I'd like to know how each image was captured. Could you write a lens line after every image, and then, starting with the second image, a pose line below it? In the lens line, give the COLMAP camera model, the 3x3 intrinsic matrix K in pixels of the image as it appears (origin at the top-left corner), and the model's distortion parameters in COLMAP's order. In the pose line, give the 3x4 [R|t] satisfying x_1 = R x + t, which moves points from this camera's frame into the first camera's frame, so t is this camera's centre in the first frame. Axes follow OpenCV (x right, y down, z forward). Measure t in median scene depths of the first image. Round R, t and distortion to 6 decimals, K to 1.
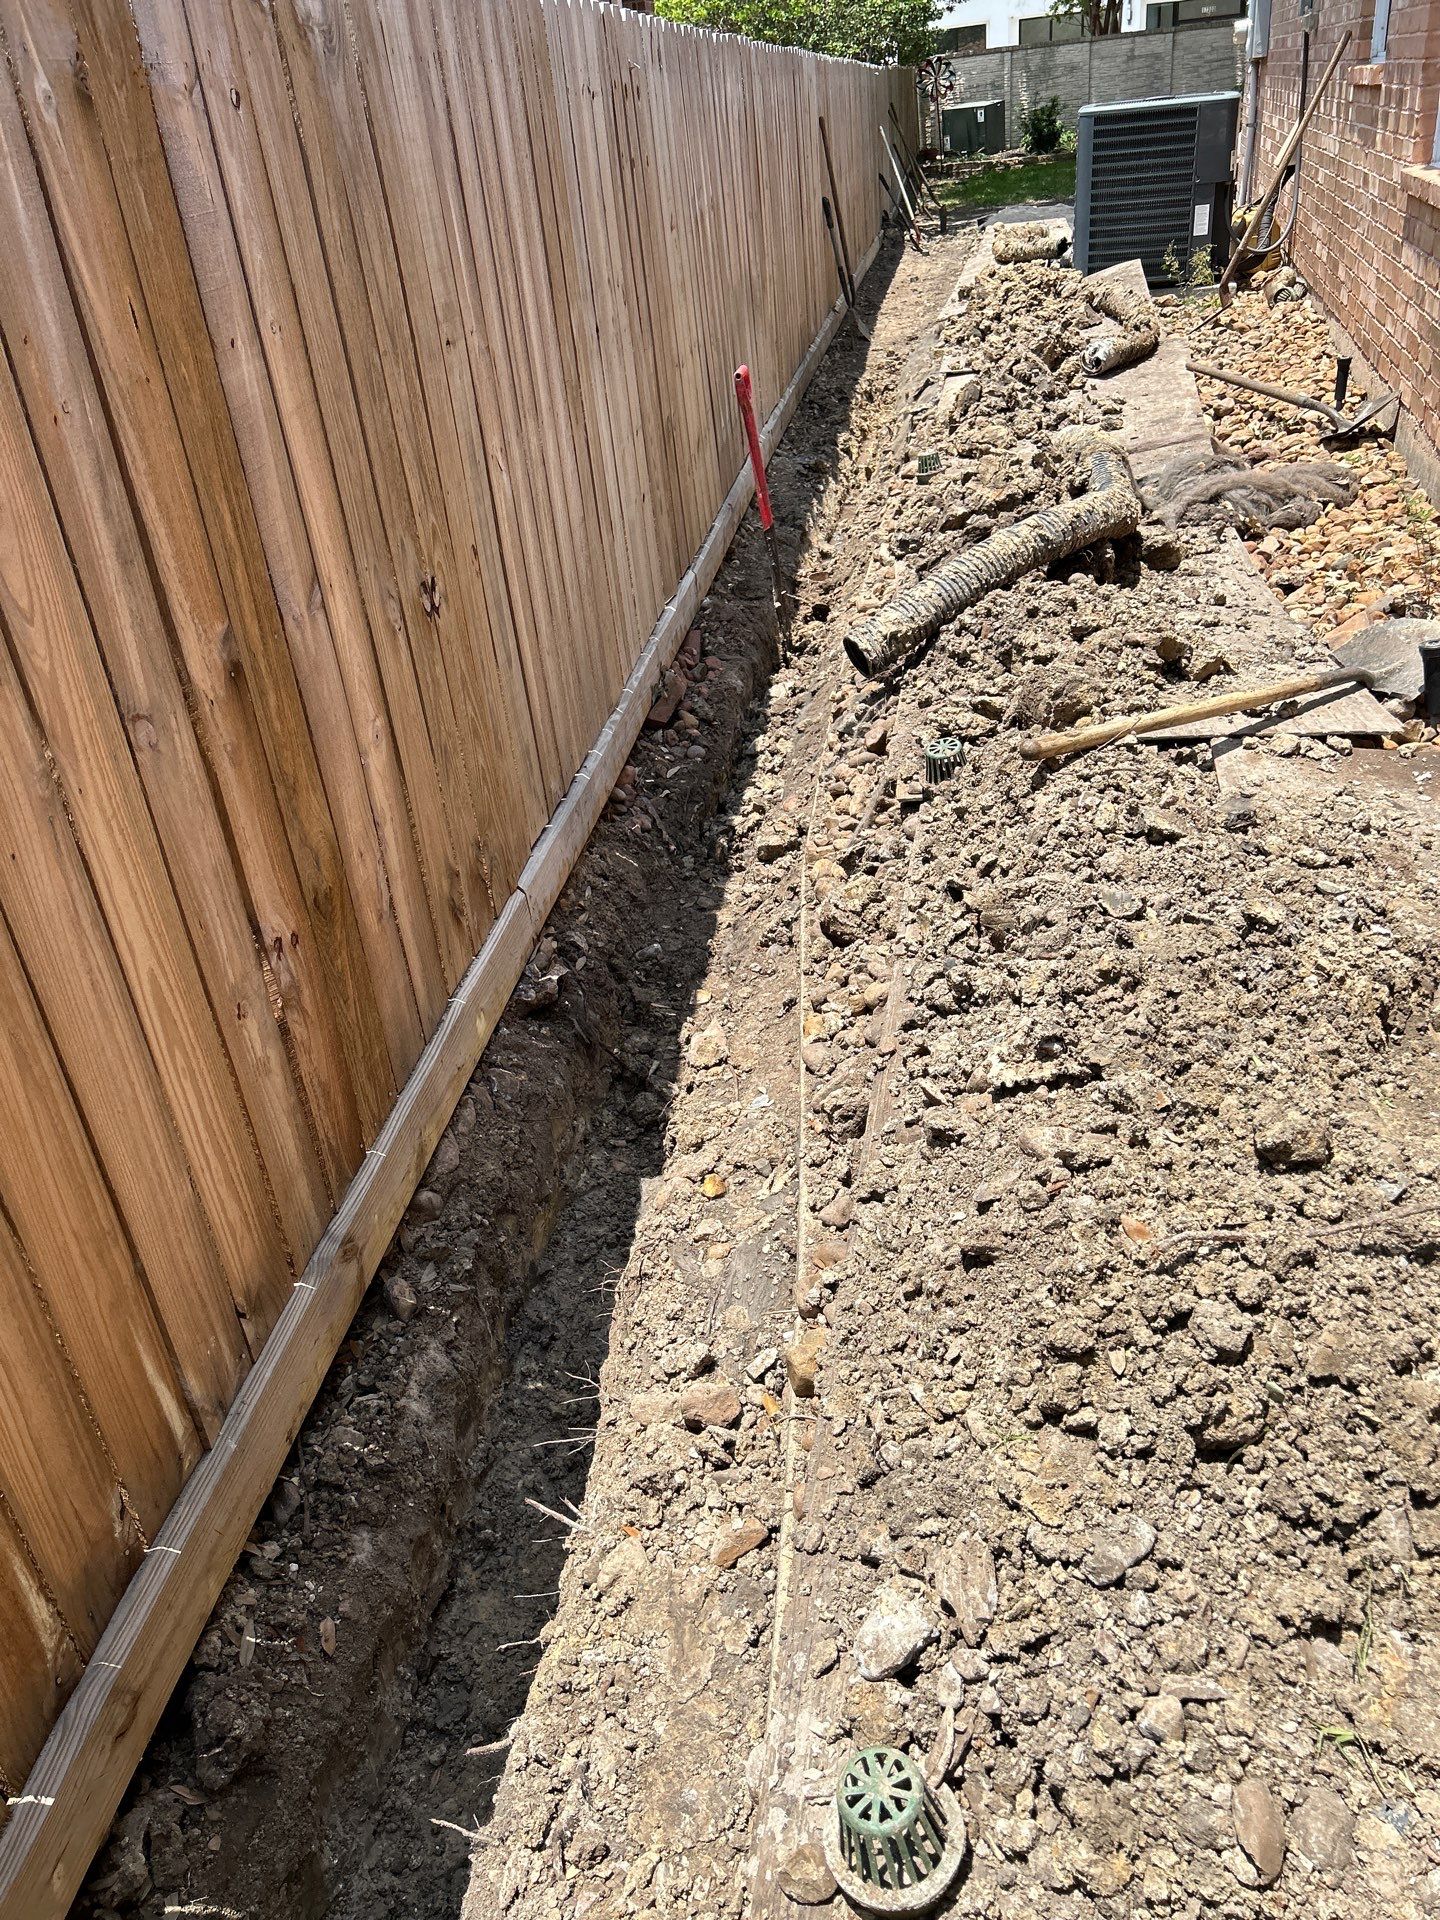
lens RADIAL K [[1423.9, 0, 717.3], [0, 1423.9, 958.1], [0, 0, 1]] dist [0.054063, -0.067989]
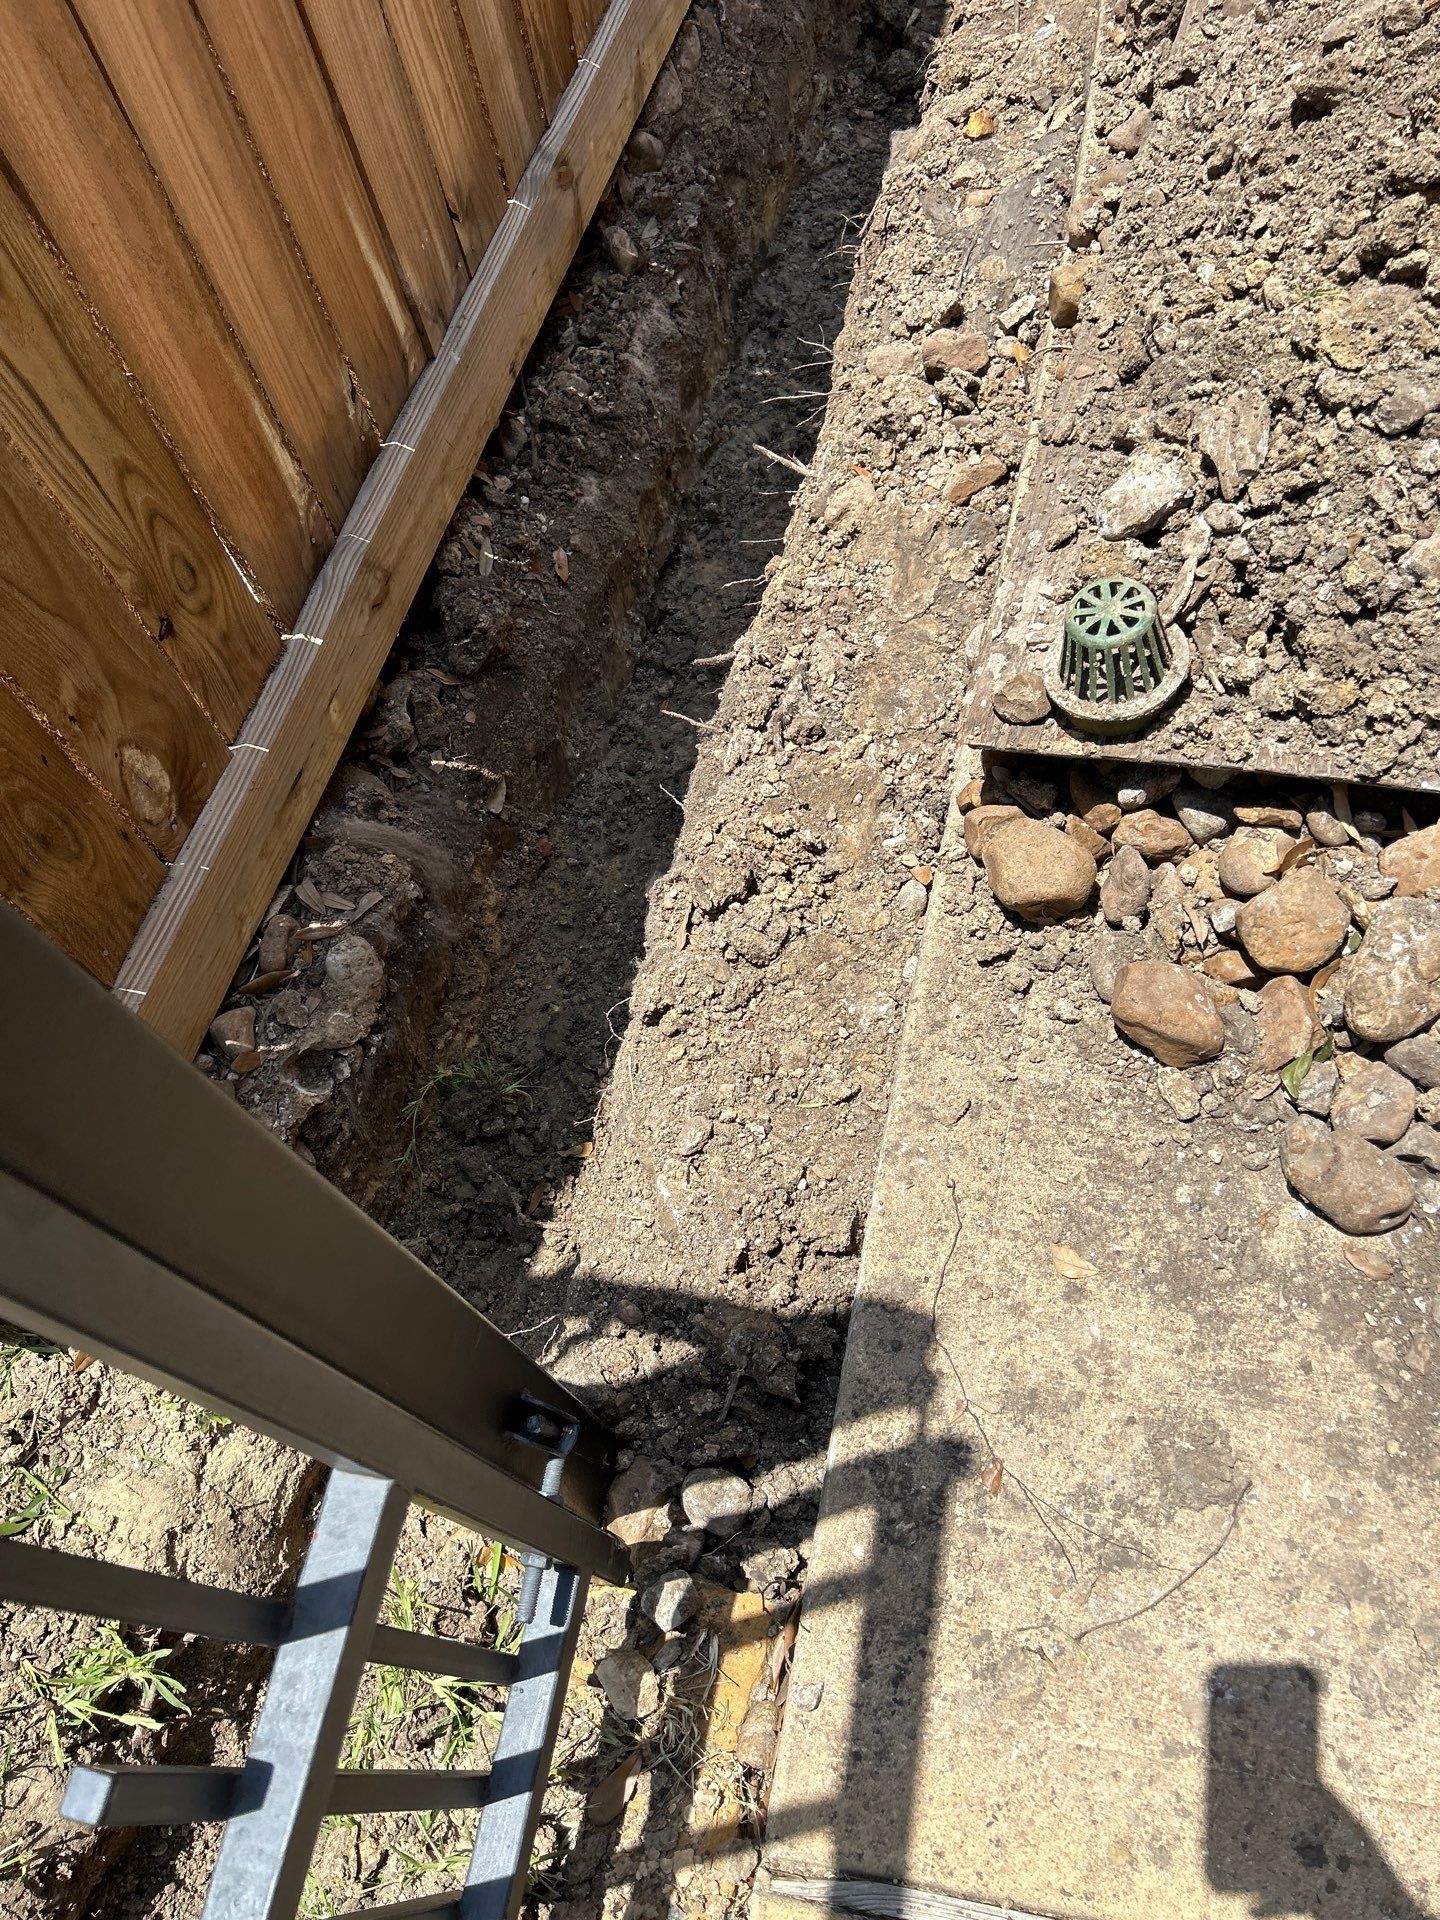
lens RADIAL K [[1423.9, 0, 725.9], [0, 1423.9, 968.7], [0, 0, 1]] dist [0.054063, -0.067989]
pose [[0.989096, 0.094635, -0.112838, -0.010607], [-0.021162, 0.849586, 0.527026, 0.191495], [0.145741, -0.518892, 0.842325, -0.001757]]
